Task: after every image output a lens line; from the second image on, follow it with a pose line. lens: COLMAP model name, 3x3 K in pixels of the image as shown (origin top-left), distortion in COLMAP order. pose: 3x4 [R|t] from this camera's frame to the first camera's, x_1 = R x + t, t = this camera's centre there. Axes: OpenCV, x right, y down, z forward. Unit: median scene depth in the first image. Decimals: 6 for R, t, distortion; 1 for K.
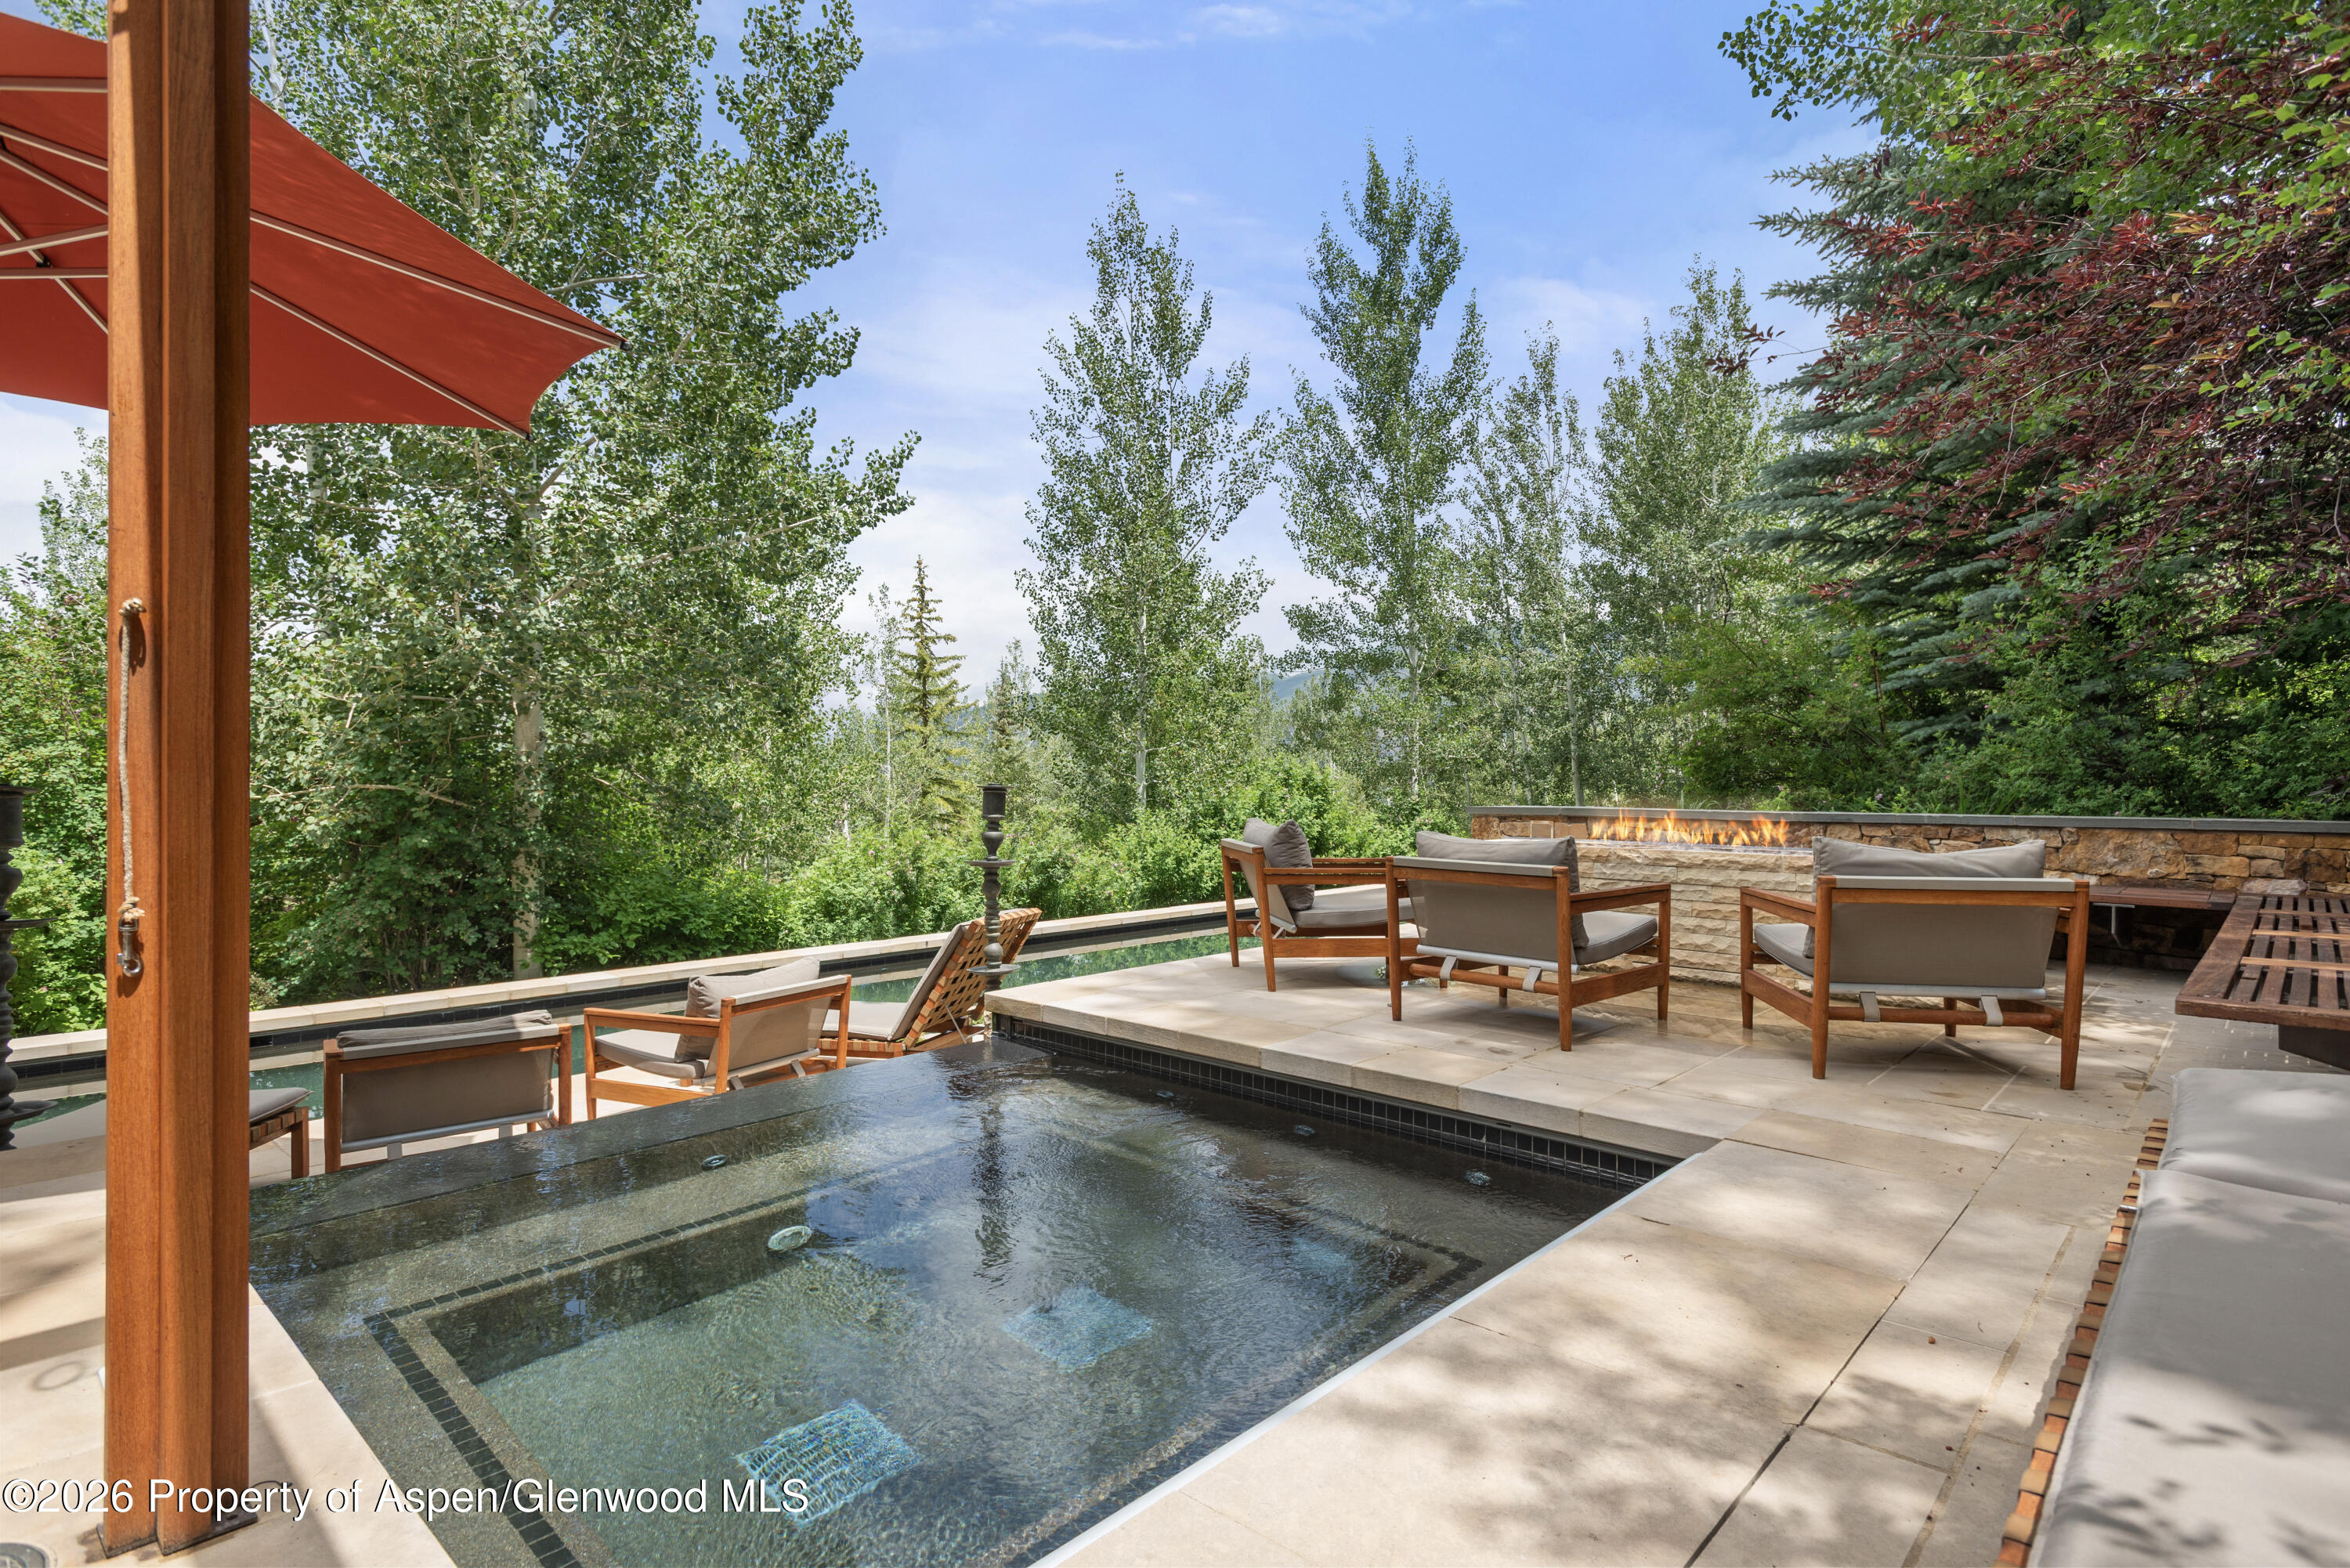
lens RADIAL K [[1181.9, 0, 1184.9], [0, 1181.9, 795.5], [0, 0, 1]] dist [0.001732, 0.000166]
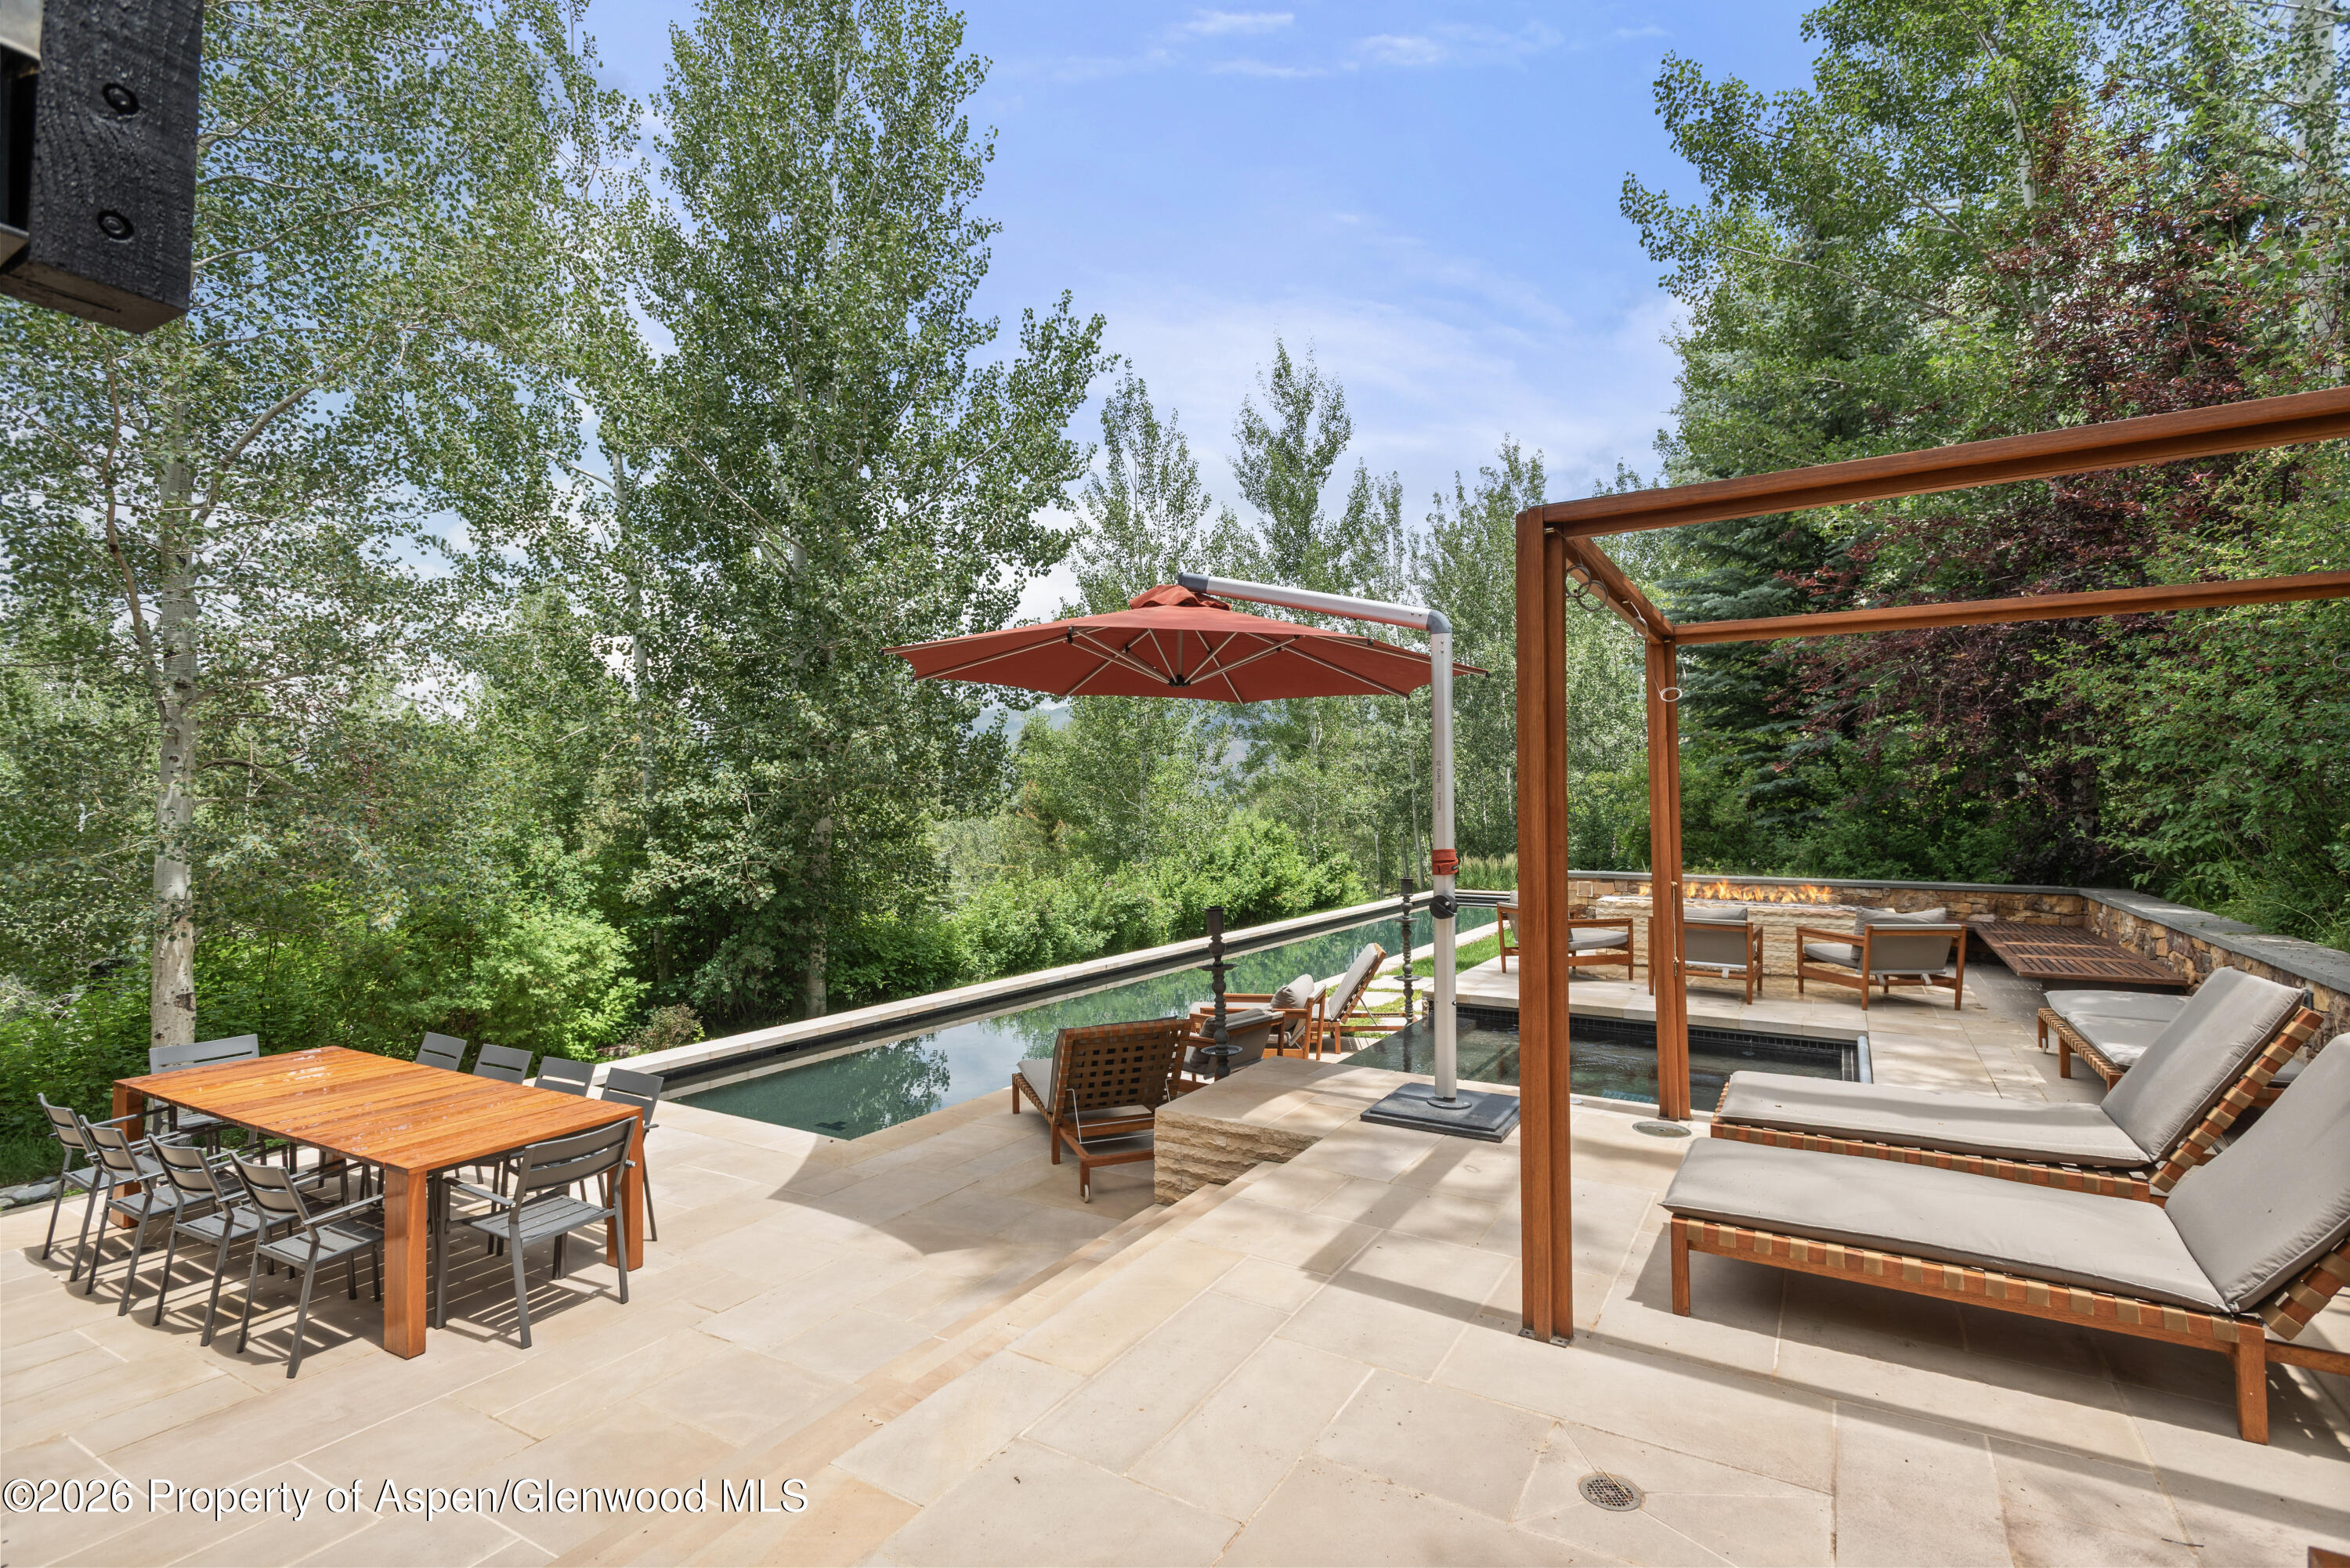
lens RADIAL K [[1100.9, 0, 1175.0], [0, 1100.9, 784.0], [0, 0, 1]] dist [0.010304, 0.000243]
pose [[0.978644, 0.004644, 0.205509, -0.203923], [0.002128, 0.999462, -0.032719, -0.022969], [-0.205551, 0.032457, 0.978108, -0.142494]]
